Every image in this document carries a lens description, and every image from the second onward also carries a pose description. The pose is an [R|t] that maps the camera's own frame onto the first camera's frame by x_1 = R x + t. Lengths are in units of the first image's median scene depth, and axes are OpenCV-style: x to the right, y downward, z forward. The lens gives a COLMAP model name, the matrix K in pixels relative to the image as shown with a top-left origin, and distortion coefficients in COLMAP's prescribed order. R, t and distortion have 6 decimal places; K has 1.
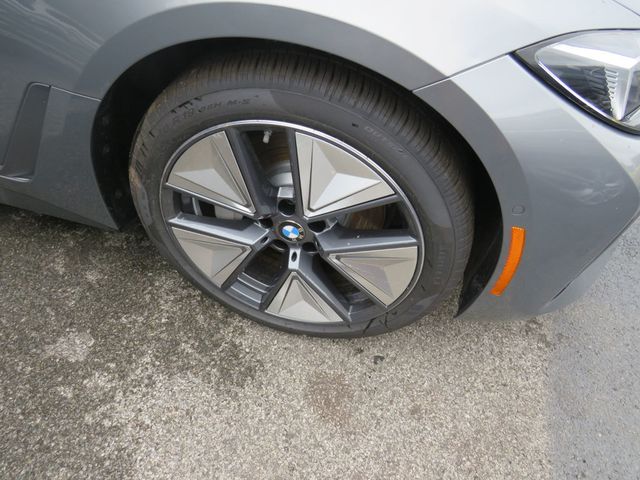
lens RADIAL K [[497.3, 0, 320.0], [0, 497.3, 240.0], [0, 0, 1]] dist [-0.054449, 0.057084]
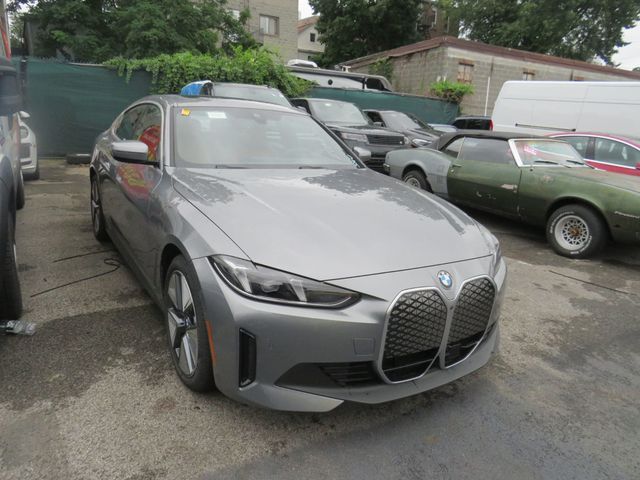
lens RADIAL K [[497.3, 0, 320.0], [0, 497.3, 240.0], [0, 0, 1]] dist [-0.054449, 0.057084]
pose [[0.712672, 0.128650, -0.689599, 1.831579], [-0.493481, 0.790615, -0.362497, 0.195262], [0.498572, 0.598645, 0.626936, -0.408292]]
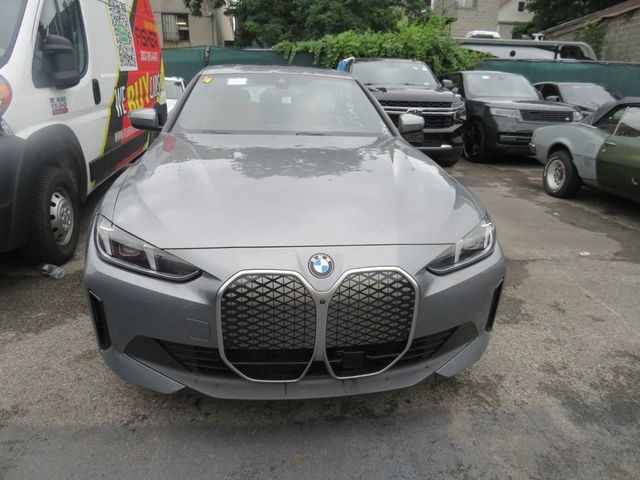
lens RADIAL K [[497.3, 0, 320.0], [0, 497.3, 240.0], [0, 0, 1]] dist [-0.054449, 0.057084]
pose [[0.334402, 0.196173, -0.921787, 2.263031], [-0.661478, 0.745544, -0.081303, -0.567478], [0.671283, 0.636930, 0.379076, 0.522705]]
